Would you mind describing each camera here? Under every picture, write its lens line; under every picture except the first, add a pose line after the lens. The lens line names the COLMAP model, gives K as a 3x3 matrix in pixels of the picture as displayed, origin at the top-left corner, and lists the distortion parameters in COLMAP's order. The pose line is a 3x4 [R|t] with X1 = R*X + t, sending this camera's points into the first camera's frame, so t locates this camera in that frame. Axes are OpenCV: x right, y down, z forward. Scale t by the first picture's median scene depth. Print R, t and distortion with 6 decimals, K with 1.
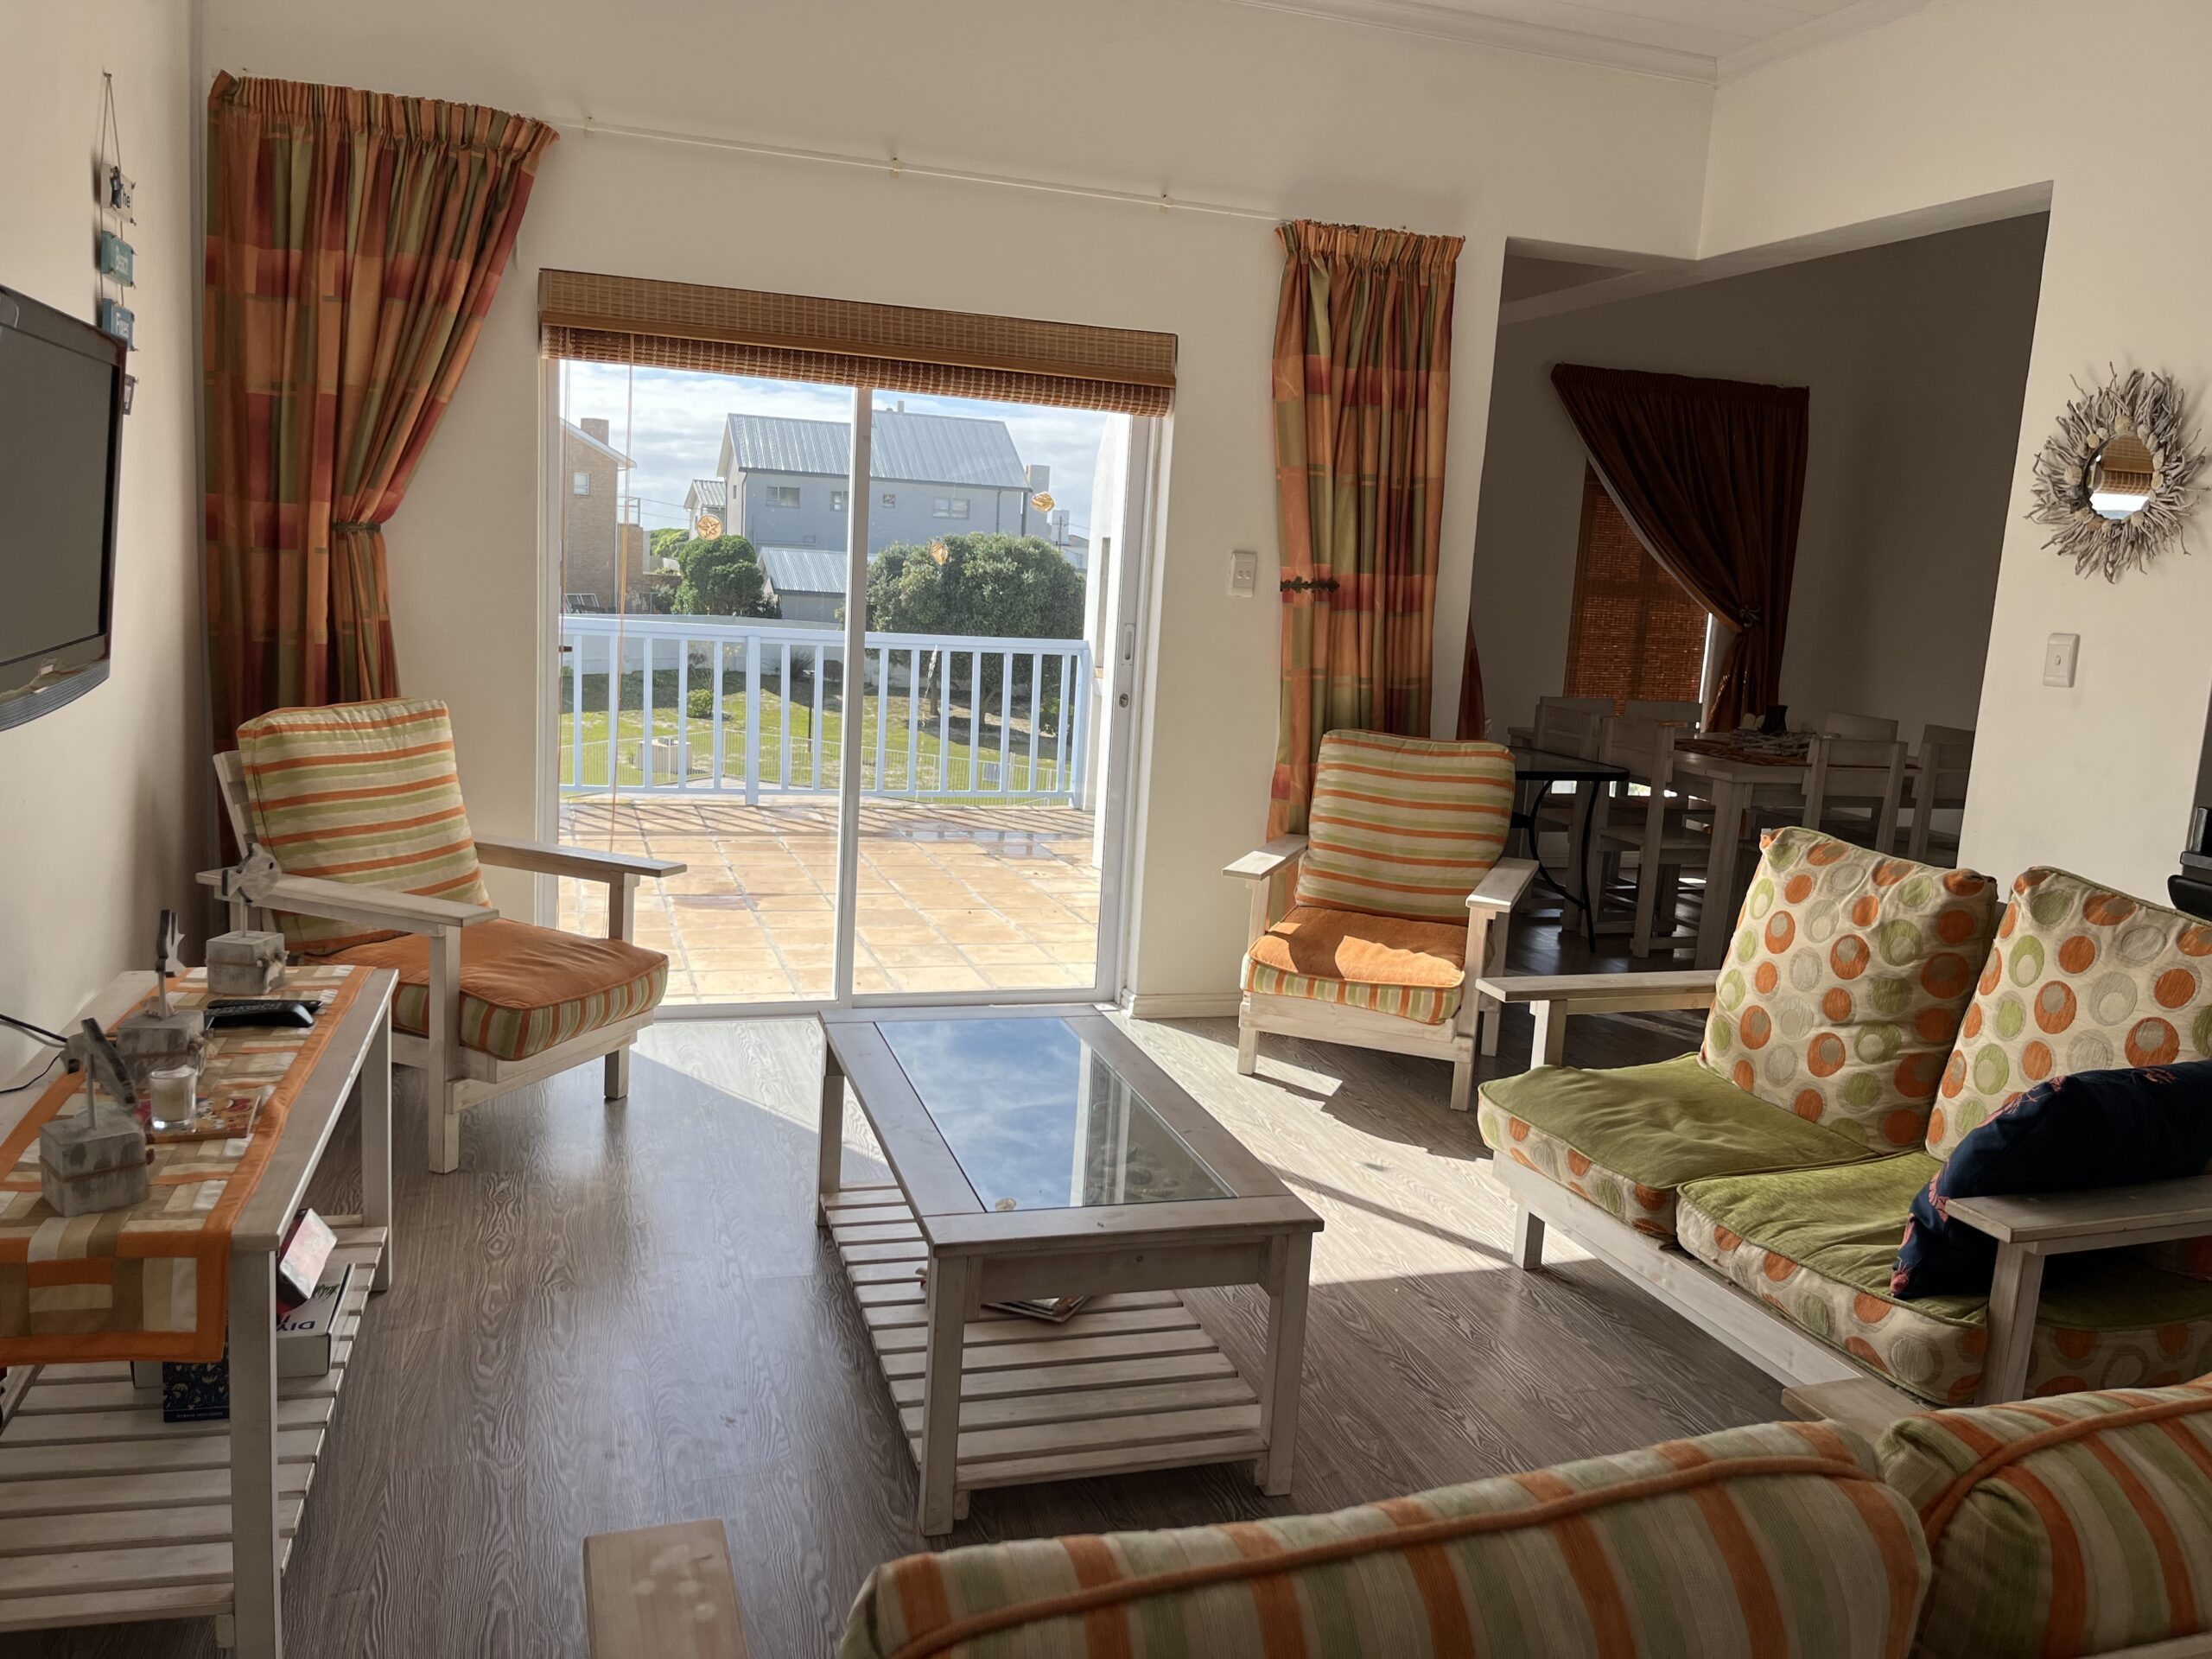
lens RADIAL K [[1666.6, 0, 1111.2], [0, 1666.6, 825.5], [0, 0, 1]] dist [0.042247, -0.044303]
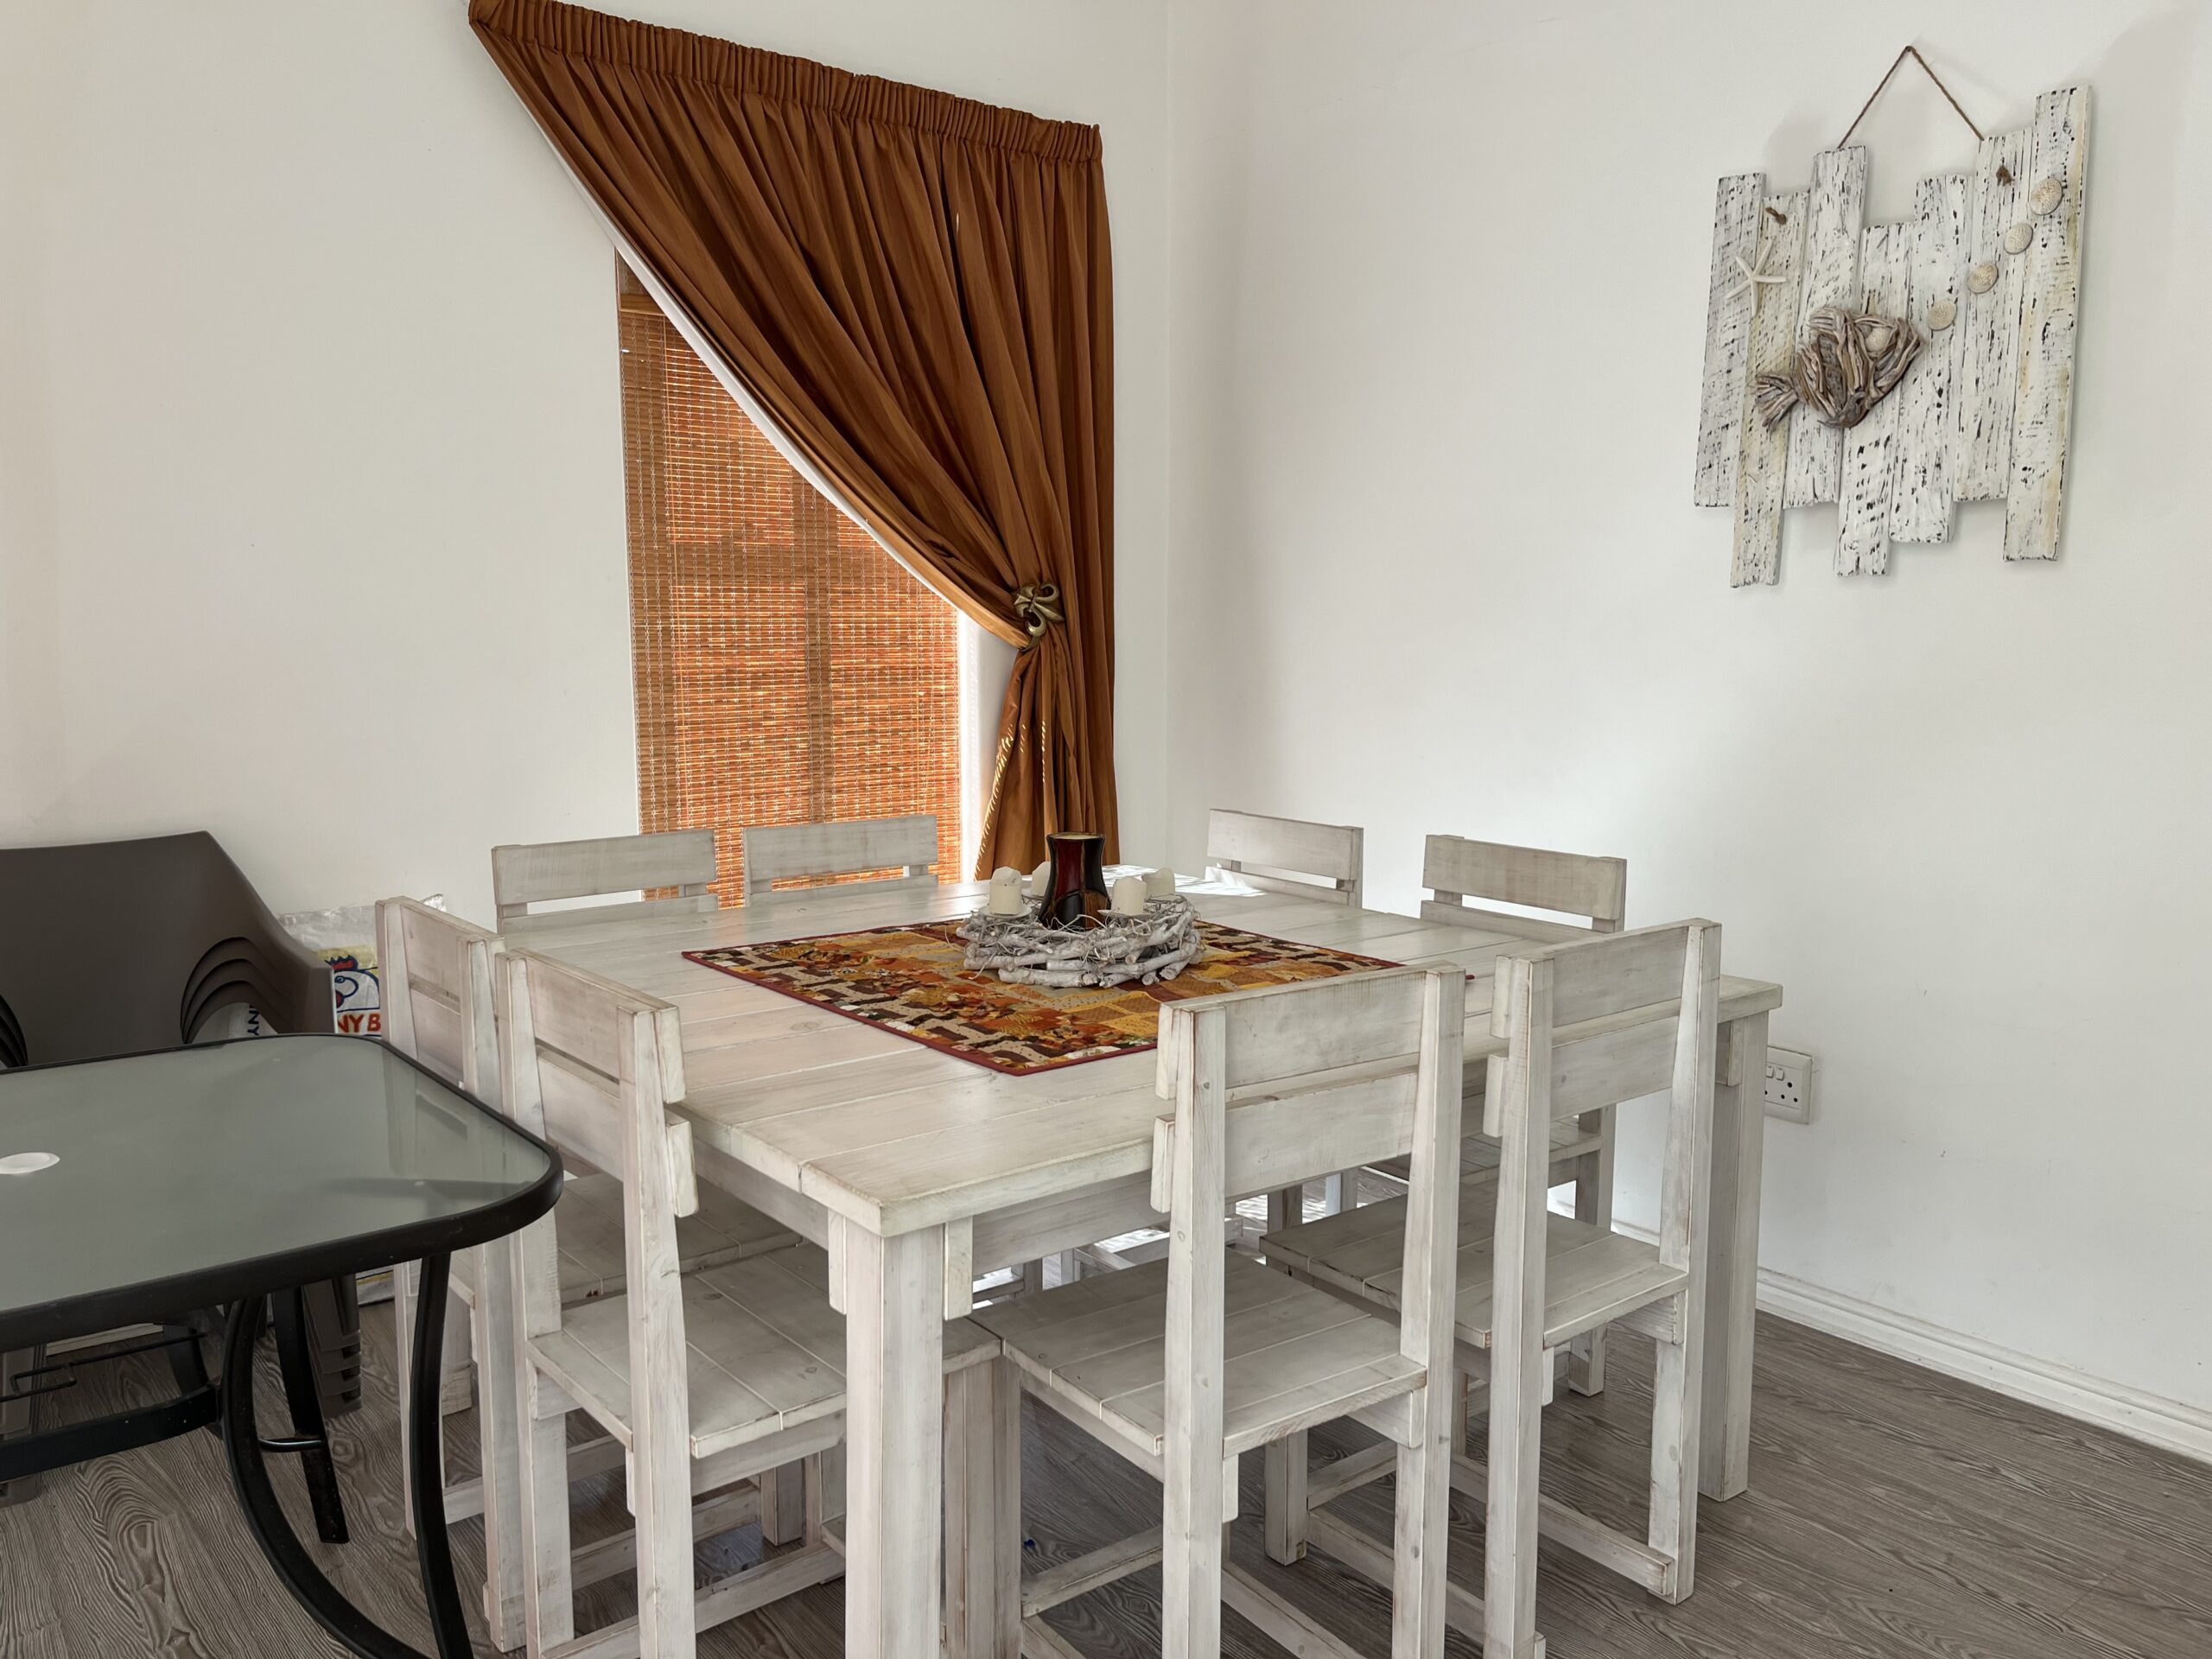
lens RADIAL K [[1666.6, 0, 1103.3], [0, 1666.6, 831.2], [0, 0, 1]] dist [0.042247, -0.044303]
pose [[0.940328, -0.100183, 0.325188, 0.243190], [0.107877, 0.994148, -0.005668, -0.059311], [-0.322717, 0.040410, 0.945632, 0.561353]]
